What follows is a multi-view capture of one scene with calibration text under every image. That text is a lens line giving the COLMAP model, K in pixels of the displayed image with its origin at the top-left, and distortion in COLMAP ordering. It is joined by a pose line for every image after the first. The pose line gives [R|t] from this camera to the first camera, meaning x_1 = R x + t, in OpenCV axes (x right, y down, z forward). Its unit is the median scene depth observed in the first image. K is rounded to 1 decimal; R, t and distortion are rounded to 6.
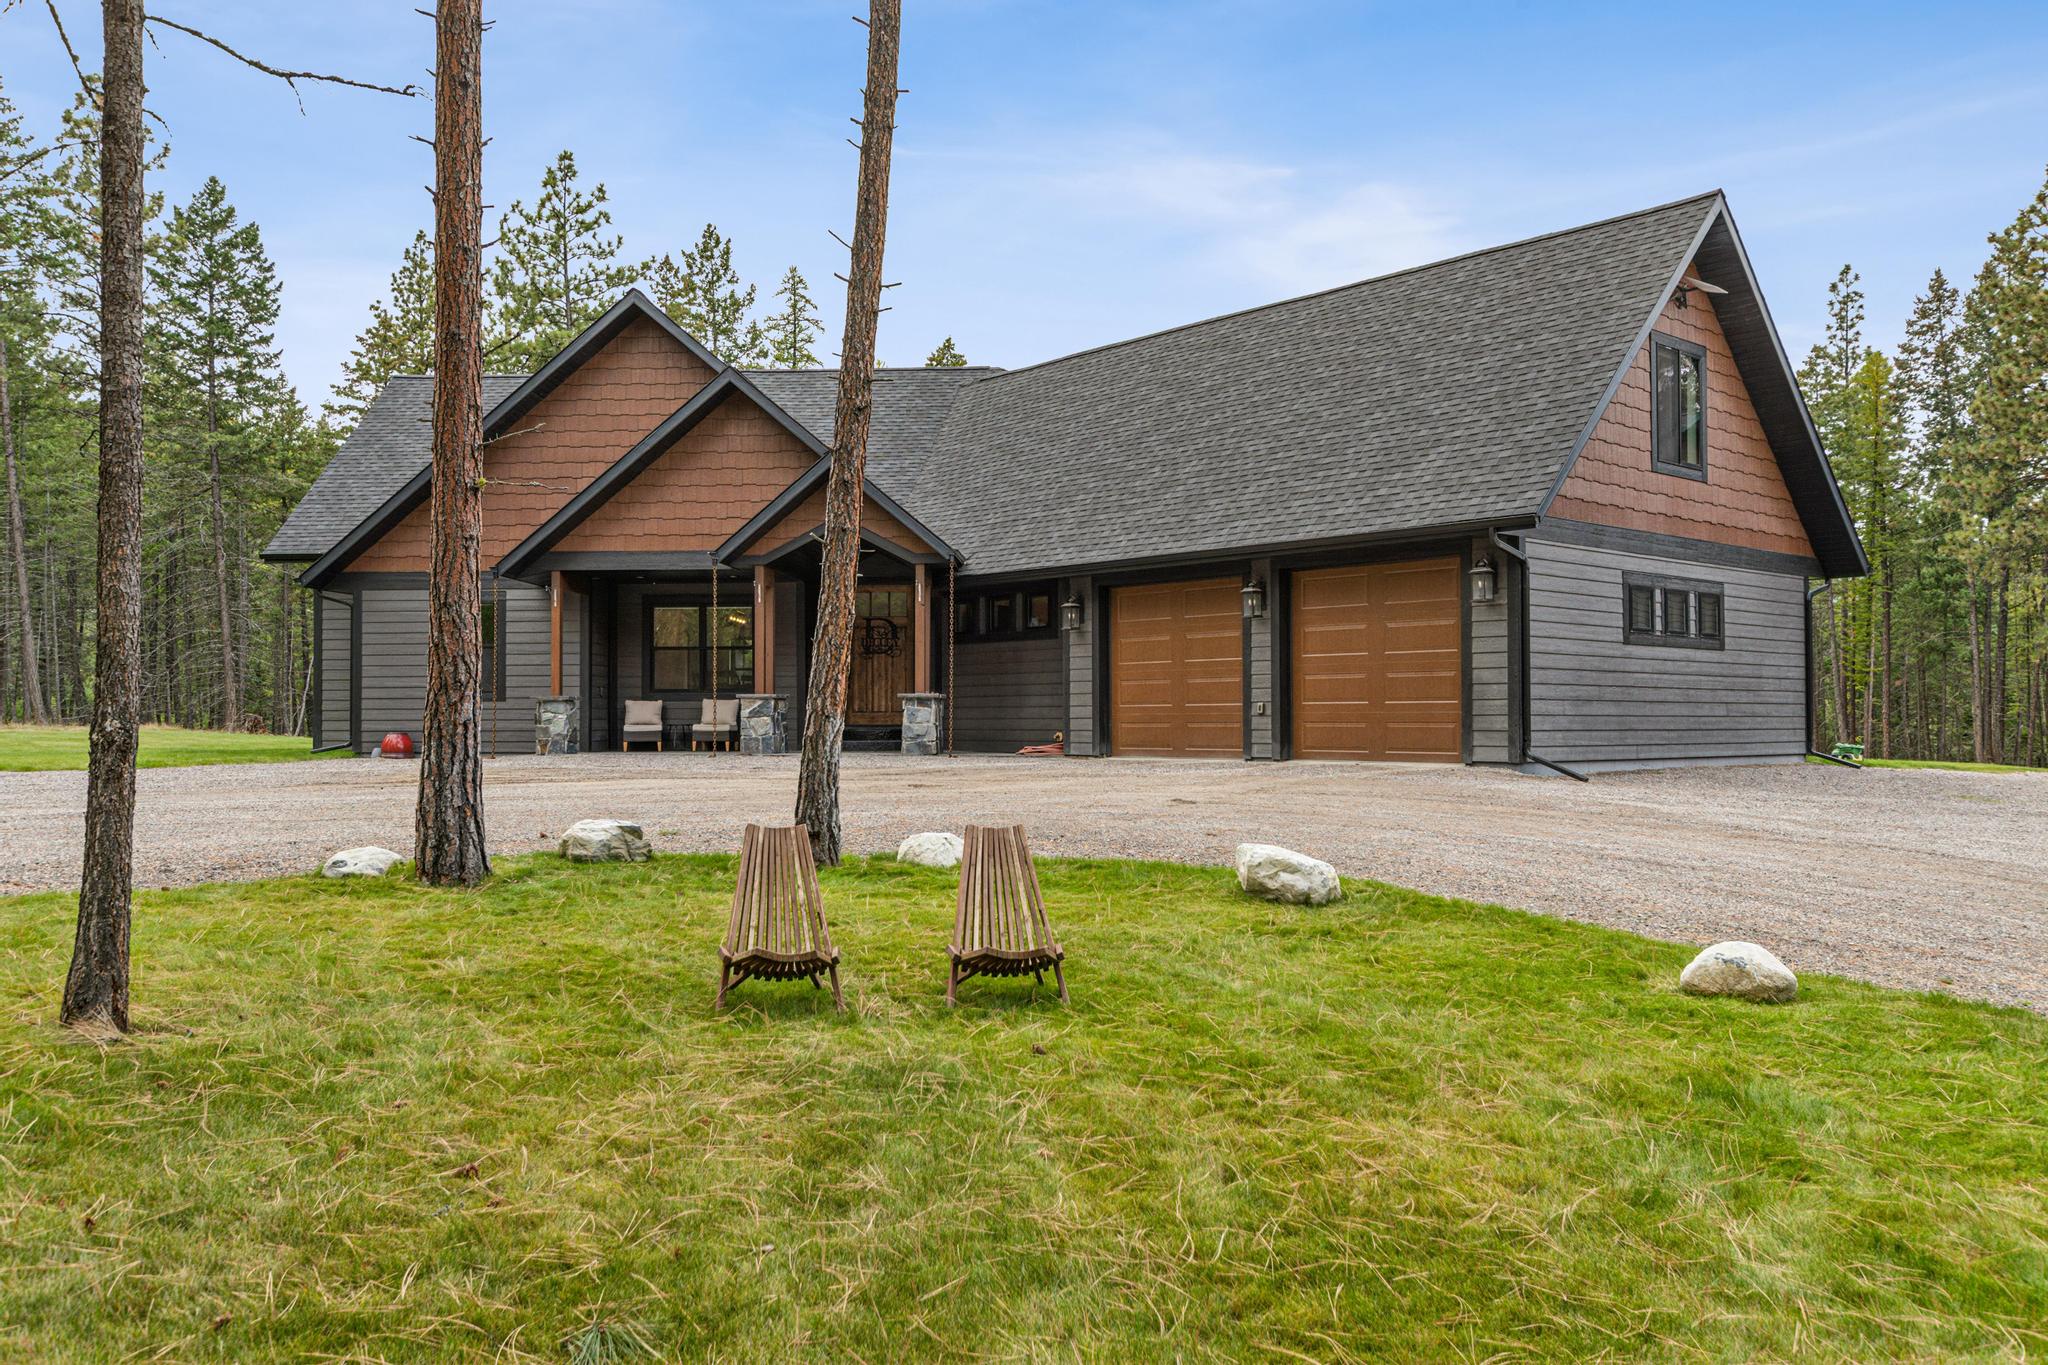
lens RADIAL K [[1592.4, 0, 1024.8], [0, 1592.4, 680.3], [0, 0, 1]] dist [0.007927, 0.012577]
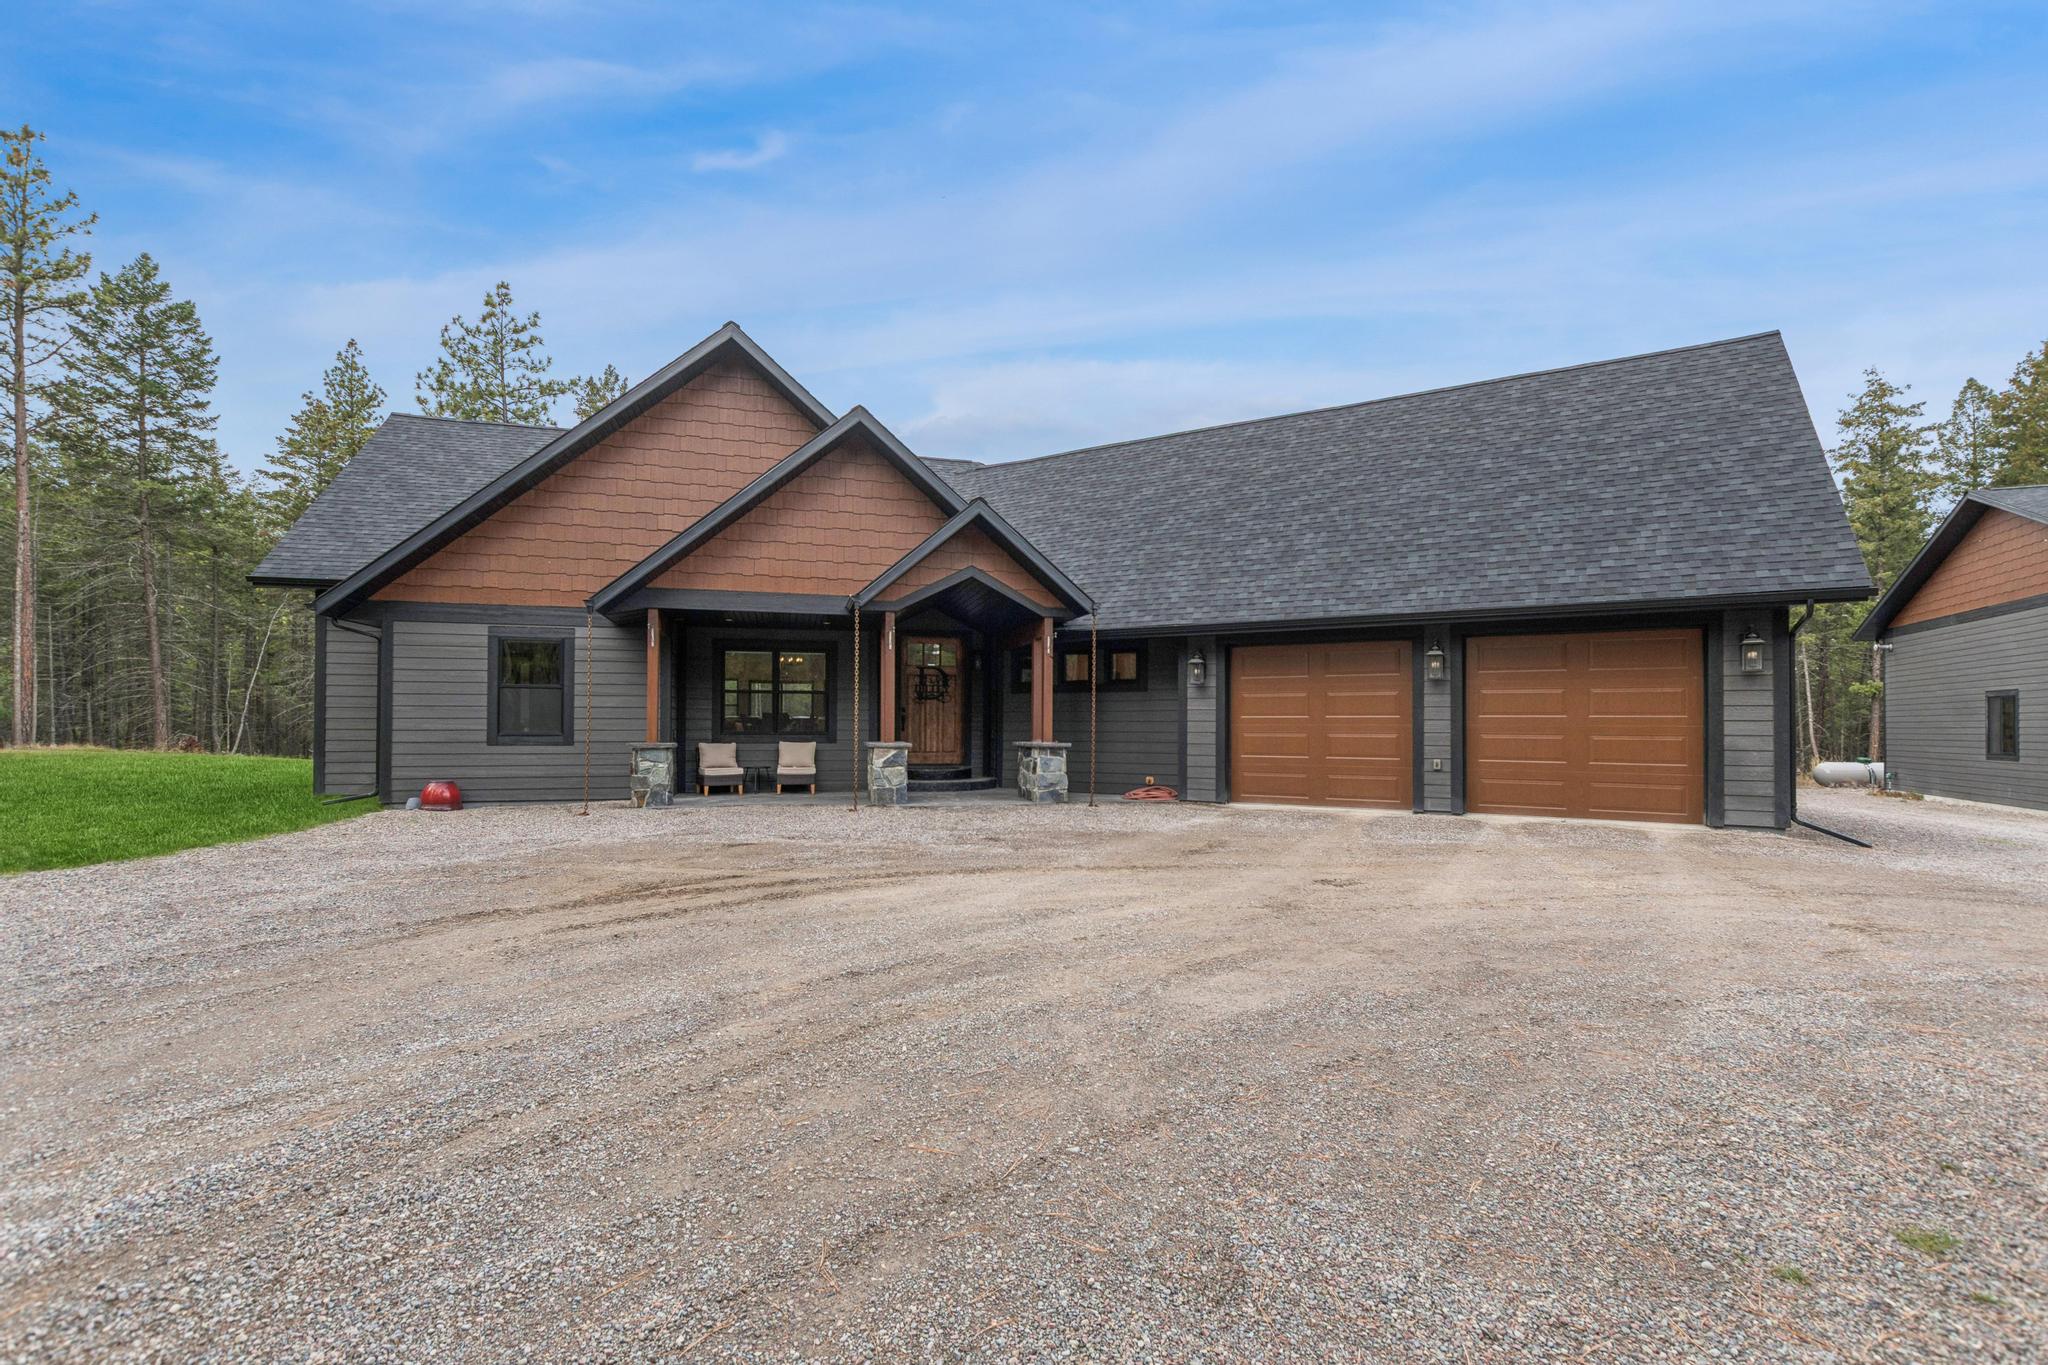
lens RADIAL K [[902.1, 0, 1035.8], [0, 902.1, 709.7], [0, 0, 1]] dist [0.009645, -0.002889]
pose [[0.948460, 0.011939, 0.316671, -0.121095], [-0.014121, 0.999890, 0.004599, -0.007379], [-0.316581, -0.008833, 0.948524, 0.208666]]
